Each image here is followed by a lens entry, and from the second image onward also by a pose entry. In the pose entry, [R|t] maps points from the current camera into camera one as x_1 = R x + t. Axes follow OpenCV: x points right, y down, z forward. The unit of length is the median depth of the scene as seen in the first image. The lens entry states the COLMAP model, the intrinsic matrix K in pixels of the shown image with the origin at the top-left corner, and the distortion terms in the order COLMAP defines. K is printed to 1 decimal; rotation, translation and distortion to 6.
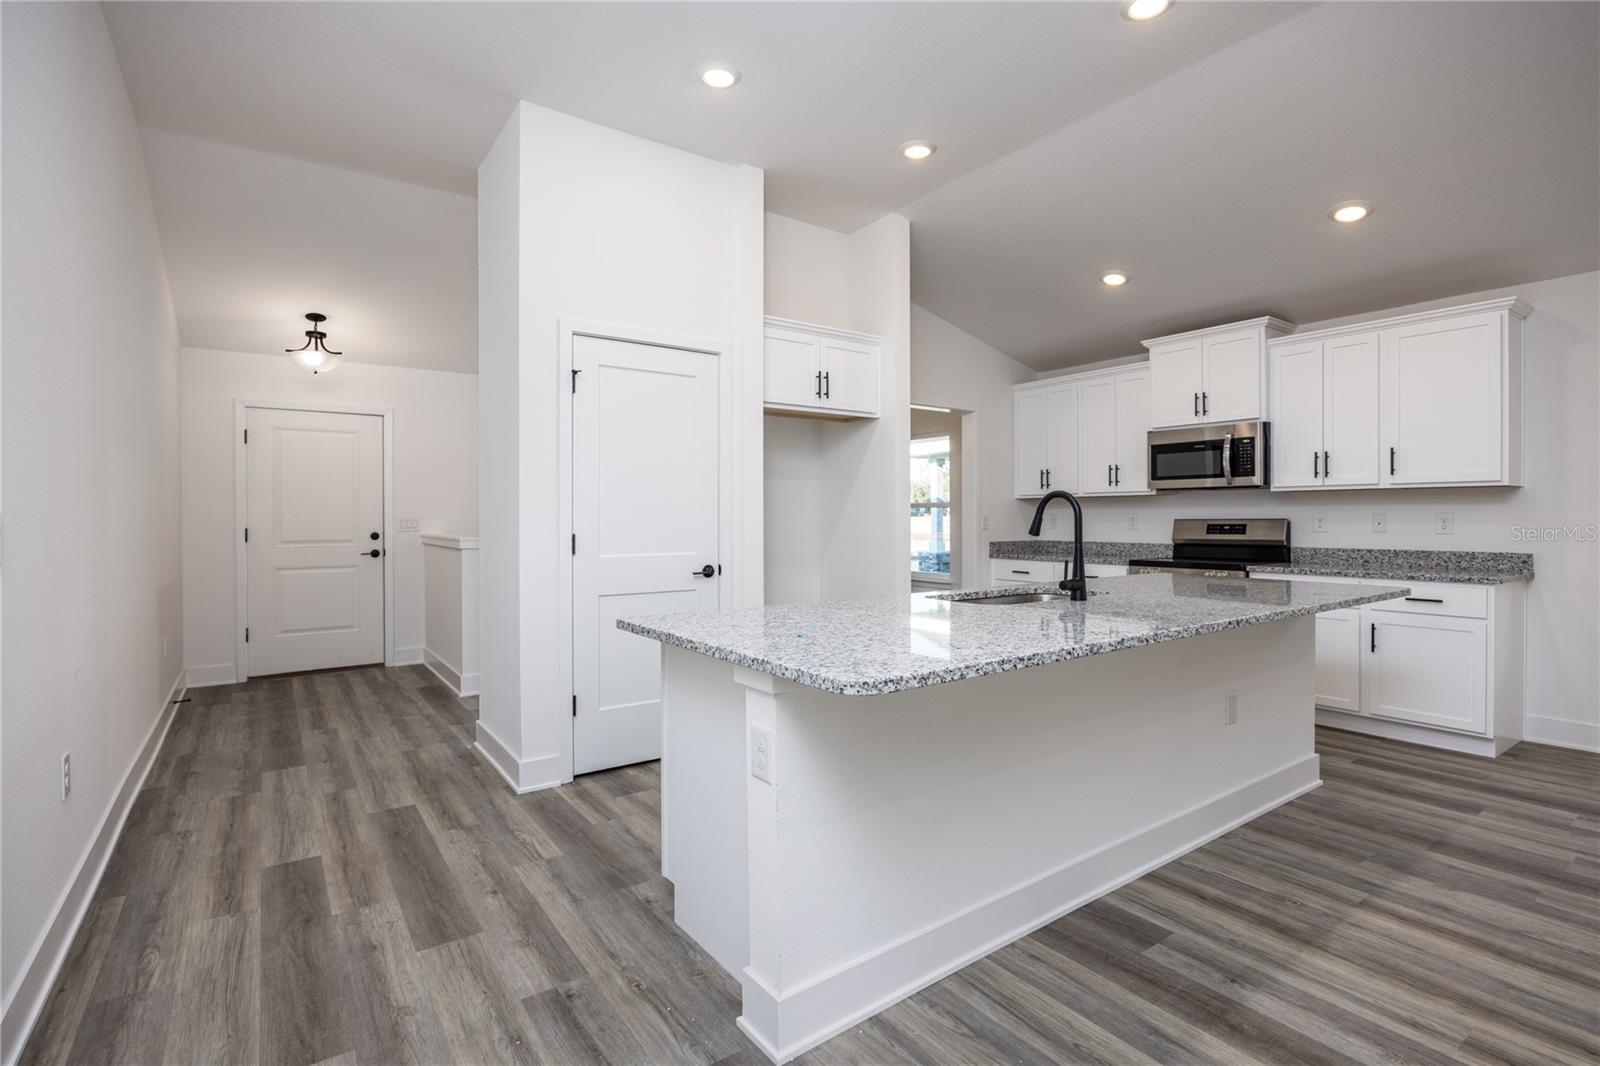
lens RADIAL K [[757.9, 0, 805.8], [0, 757.9, 521.0], [0, 0, 1]] dist [-0.008067, -0.000716]
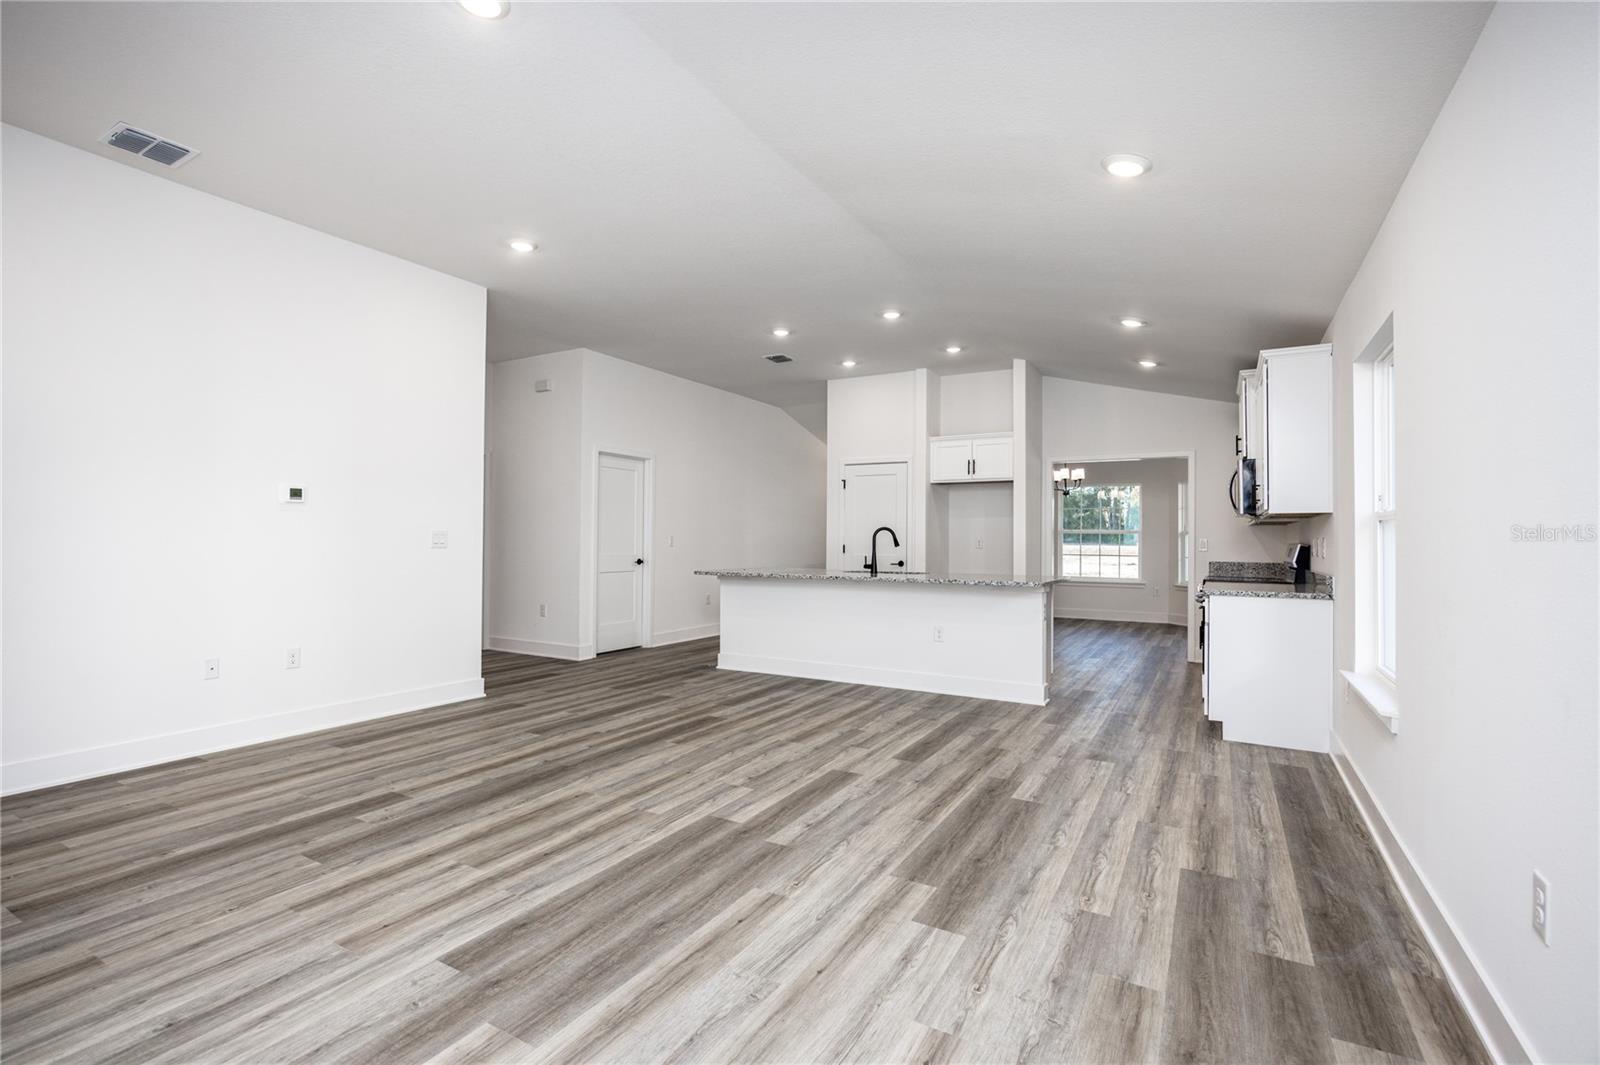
lens RADIAL K [[716.2, 0, 808.3], [0, 716.2, 533.4], [0, 0, 1]] dist [-0.005970, 0.000033]
pose [[0.418030, -0.001790, -0.908432, 1.566899], [-0.012560, 0.999891, -0.007749, -0.000401], [0.908347, 0.014649, 0.417962, -0.085771]]
